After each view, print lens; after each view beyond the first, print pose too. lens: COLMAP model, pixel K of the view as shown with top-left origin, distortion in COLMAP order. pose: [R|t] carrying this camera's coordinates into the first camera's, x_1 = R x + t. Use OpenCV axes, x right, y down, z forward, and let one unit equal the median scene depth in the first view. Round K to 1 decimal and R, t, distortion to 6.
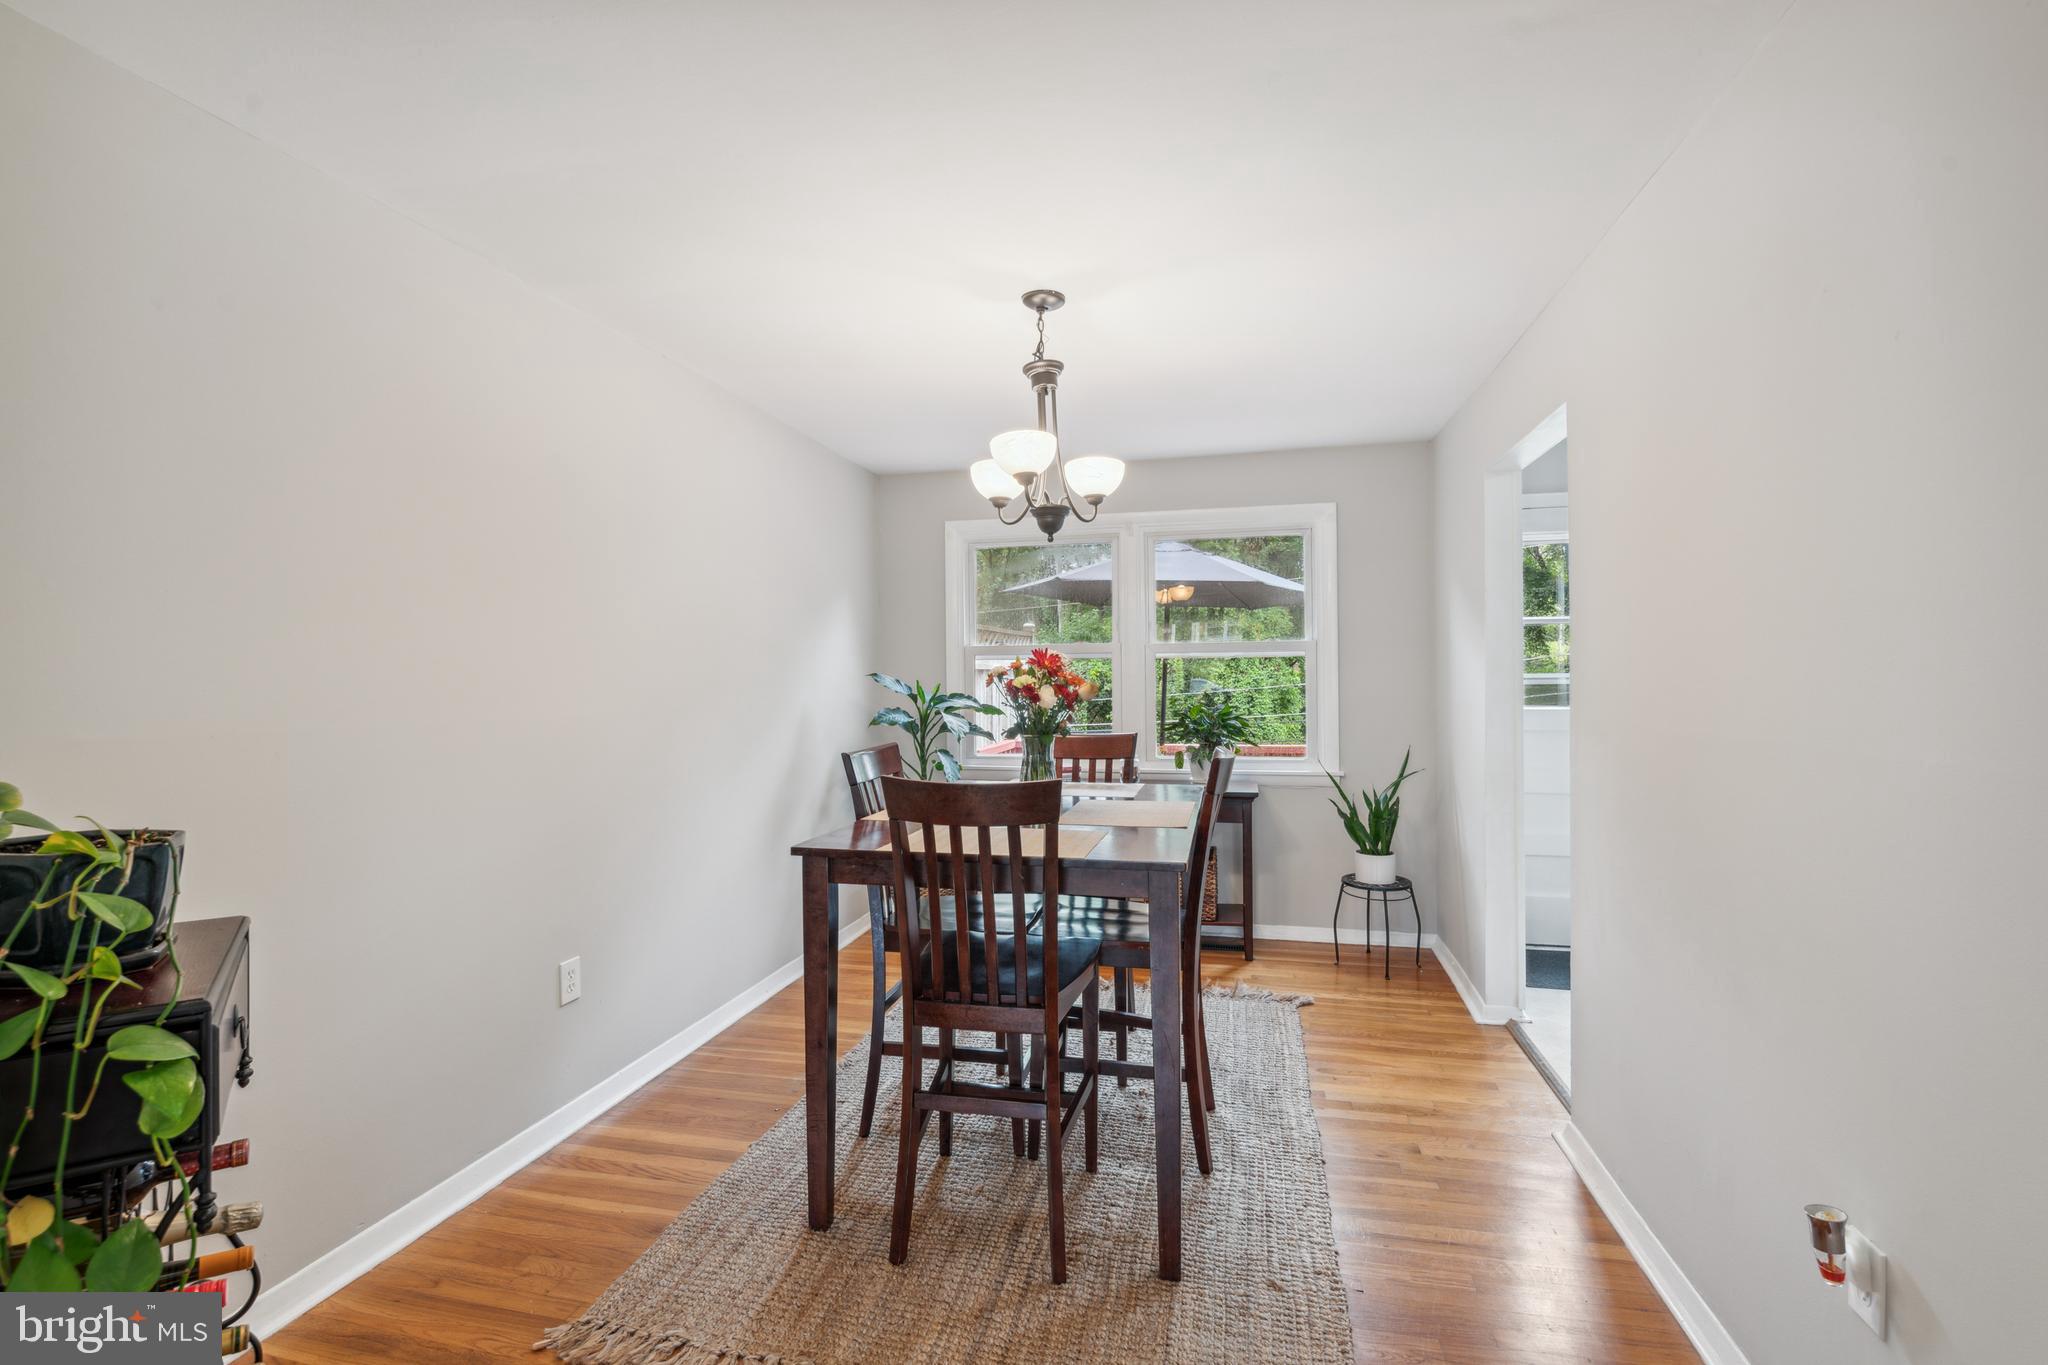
lens RADIAL K [[907.5, 0, 1033.1], [0, 907.5, 664.5], [0, 0, 1]] dist [-0.000306, -0.016486]
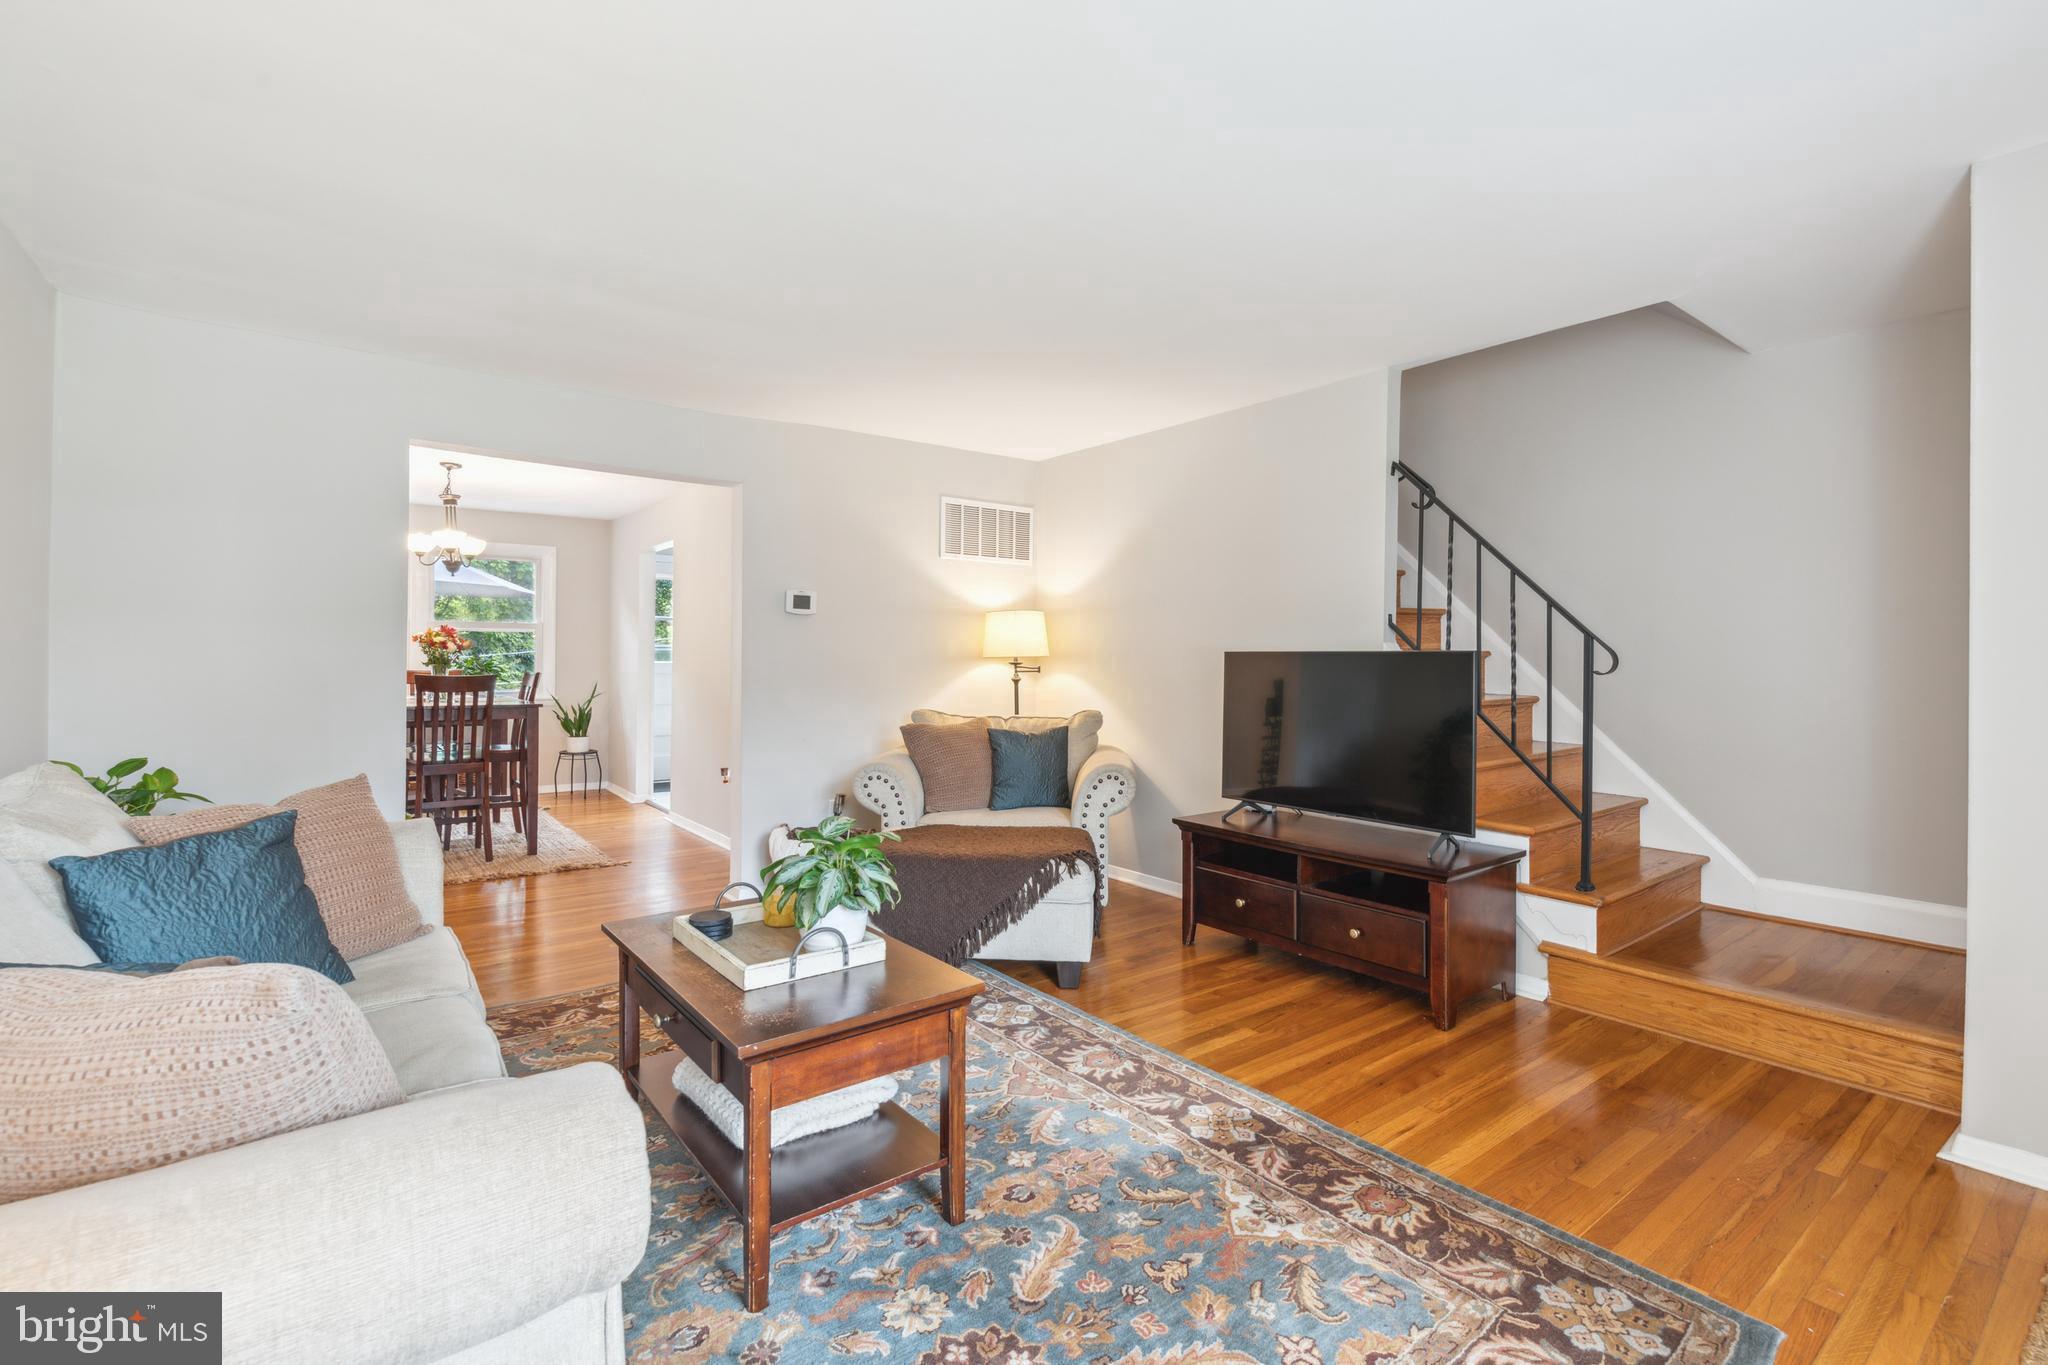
lens RADIAL K [[907.5, 0, 1033.1], [0, 907.5, 664.5], [0, 0, 1]] dist [-0.000306, -0.016486]
pose [[0.619948, 0.007063, 0.784611, -0.534343], [-0.026812, 0.999566, 0.012187, 0.006452], [-0.784185, -0.028593, 0.619868, -0.944171]]
